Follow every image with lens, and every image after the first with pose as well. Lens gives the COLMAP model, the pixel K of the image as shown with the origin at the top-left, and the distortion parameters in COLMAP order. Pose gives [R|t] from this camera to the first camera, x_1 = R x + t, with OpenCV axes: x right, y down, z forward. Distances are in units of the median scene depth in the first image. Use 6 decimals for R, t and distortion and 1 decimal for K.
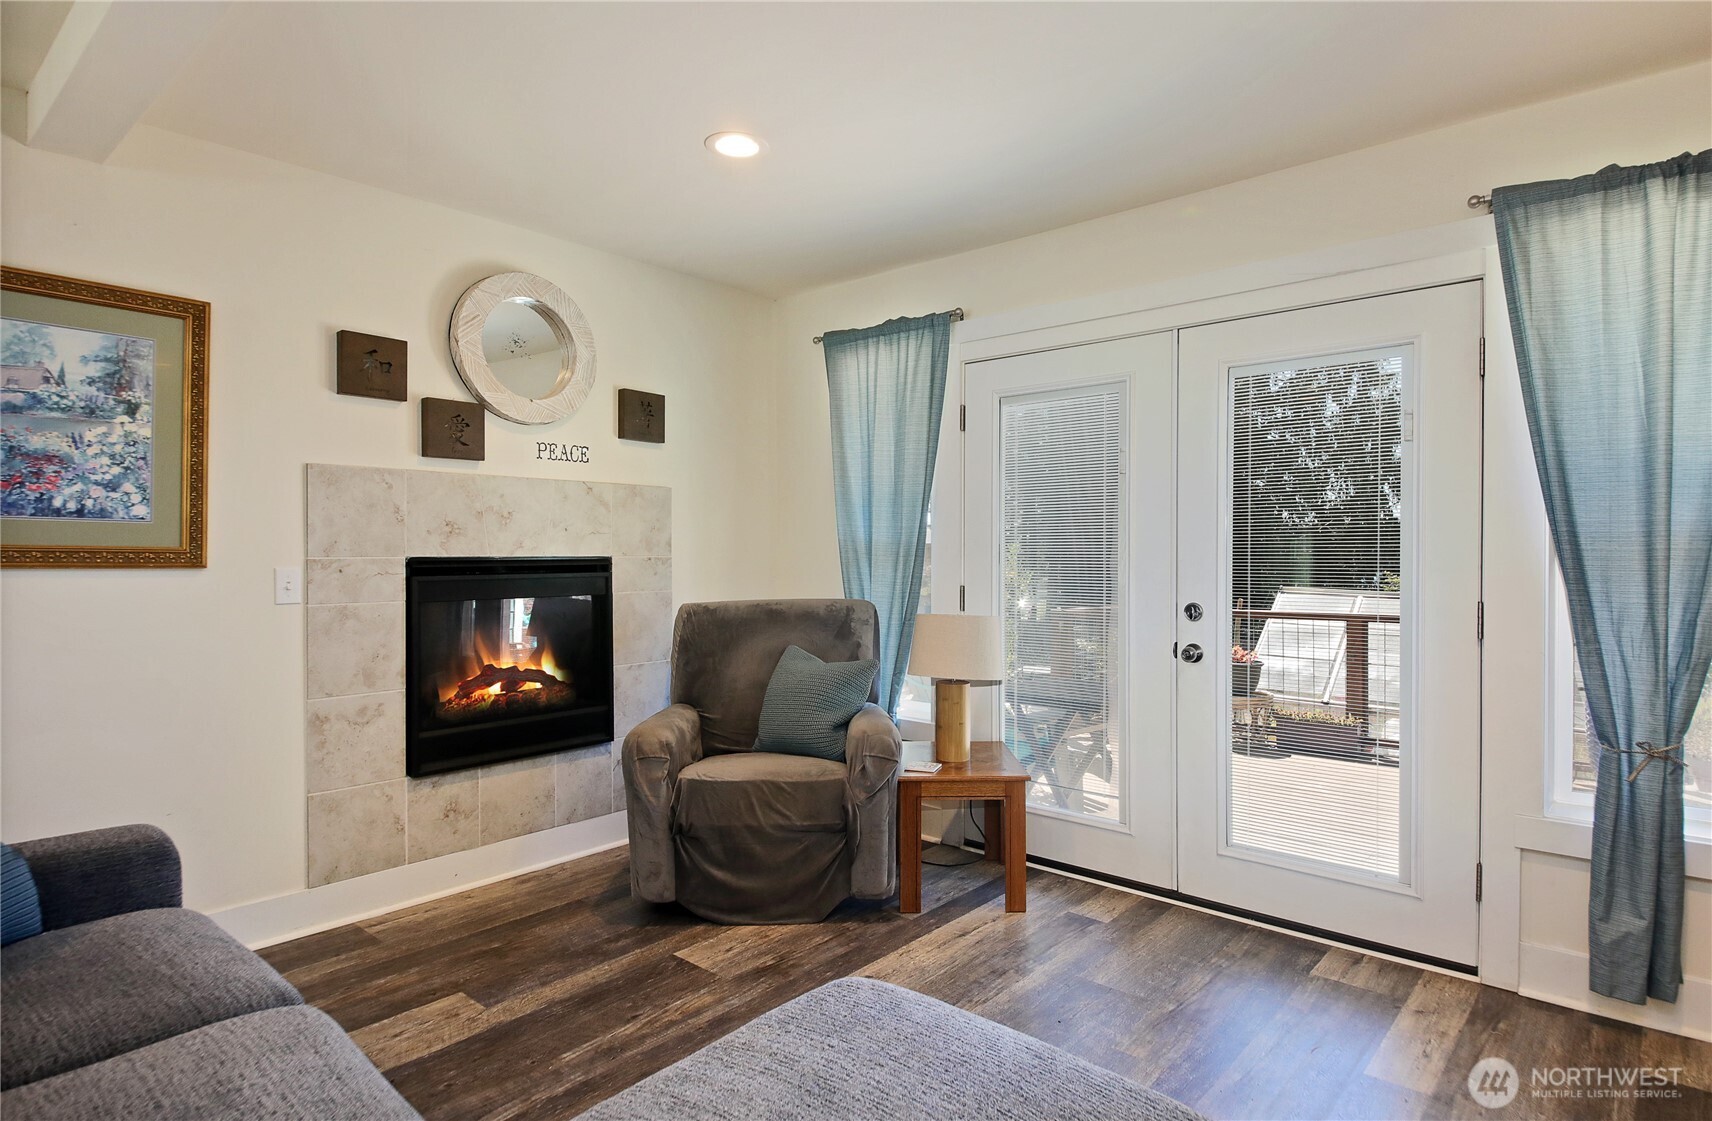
lens RADIAL K [[970.0, 0, 840.3], [0, 970.0, 555.0], [0, 0, 1]] dist [0.041375, -0.008261]
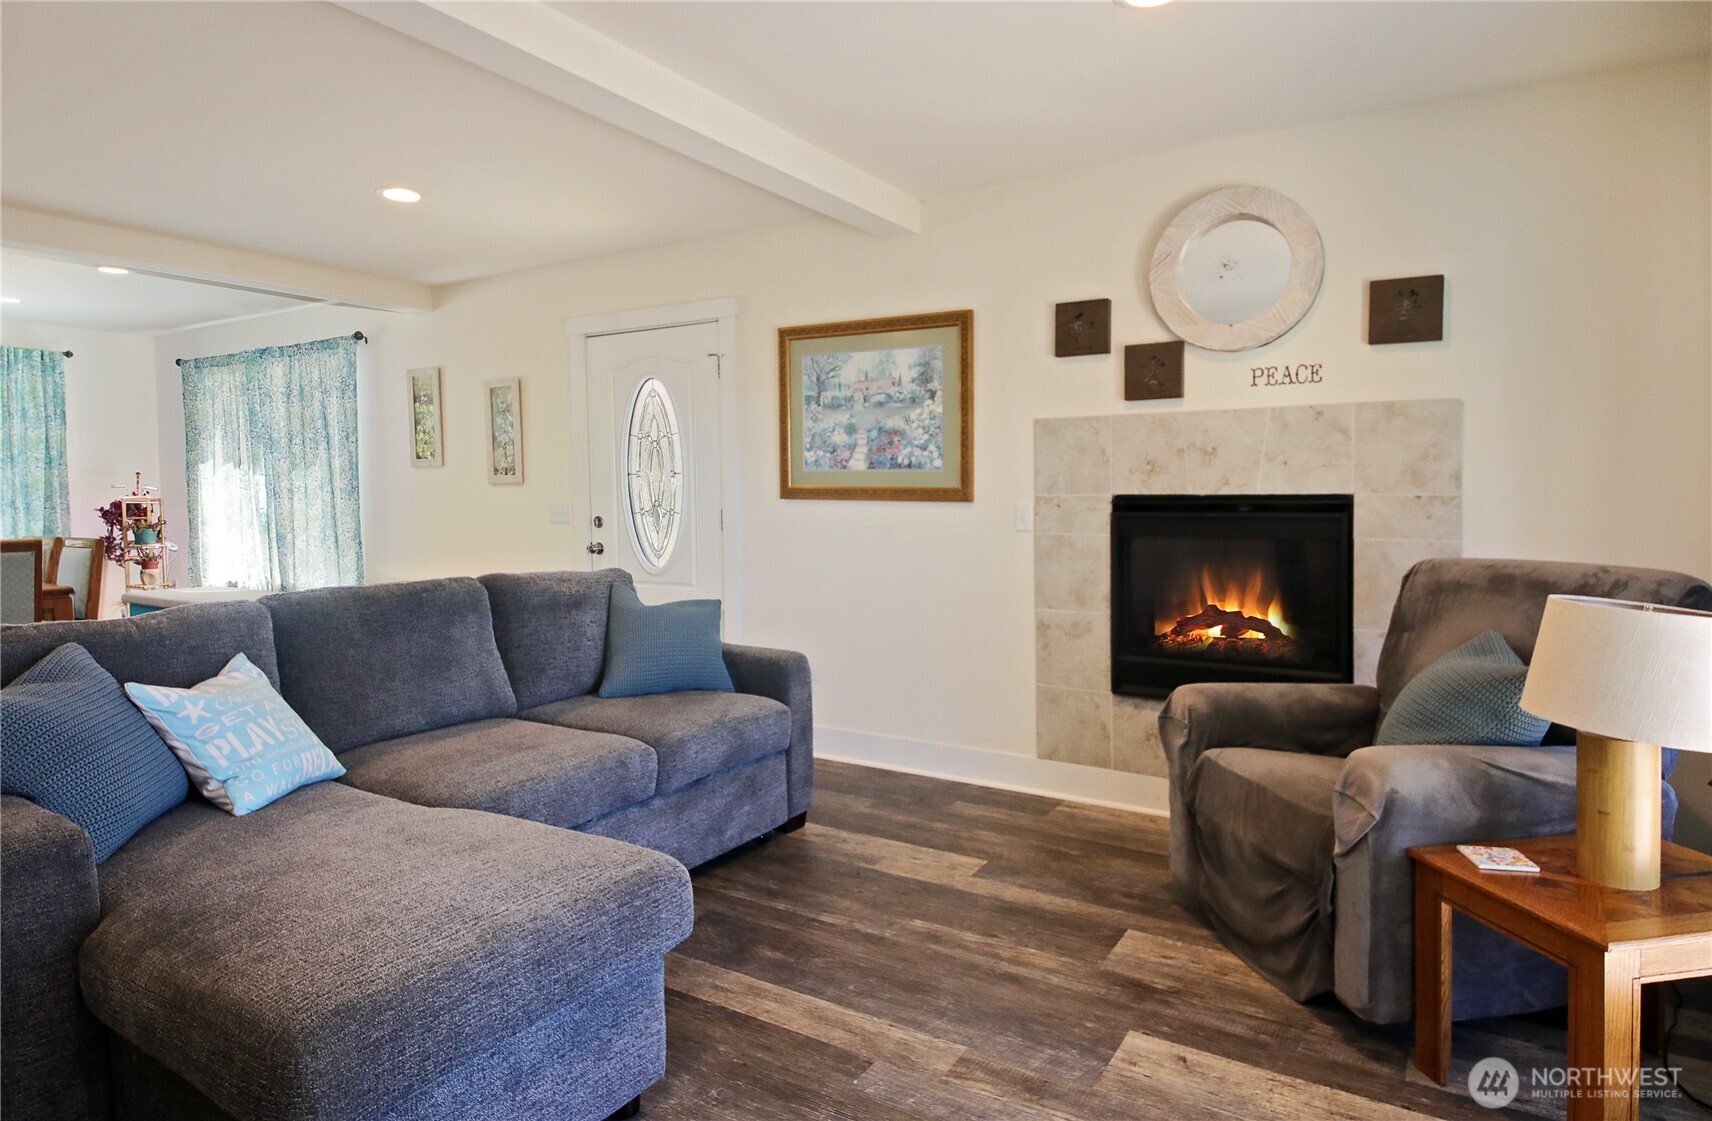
lens RADIAL K [[970.0, 0, 860.5], [0, 970.0, 543.5], [0, 0, 1]] dist [0.041375, -0.008261]
pose [[0.160314, 0.046449, -0.985973, 0.616827], [-0.004991, 0.998918, 0.046247, 0.008195], [0.987054, -0.002493, 0.160372, 0.560807]]
